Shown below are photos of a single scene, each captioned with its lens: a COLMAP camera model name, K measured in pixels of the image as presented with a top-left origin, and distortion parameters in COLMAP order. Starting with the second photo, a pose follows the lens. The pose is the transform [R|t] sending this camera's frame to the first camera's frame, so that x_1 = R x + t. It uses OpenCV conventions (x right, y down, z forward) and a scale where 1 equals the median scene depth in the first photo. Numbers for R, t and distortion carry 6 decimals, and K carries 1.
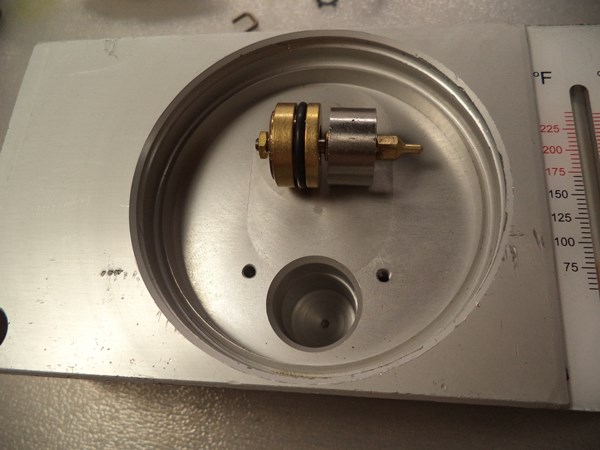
lens RADIAL K [[469.6, 0, 300.0], [0, 469.6, 225.0], [0, 0, 1]] dist [-0.009832, -0.002650]
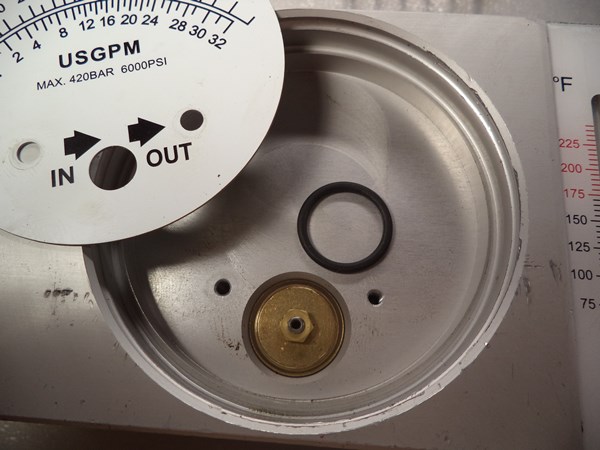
lens RADIAL K [[469.6, 0, 300.0], [0, 469.6, 225.0], [0, 0, 1]] dist [-0.009832, -0.002650]
pose [[0.995842, 0.032647, 0.085050, -0.046134], [-0.037822, 0.997483, 0.059974, -0.080272], [-0.082878, -0.062942, 0.994570, 0.137151]]
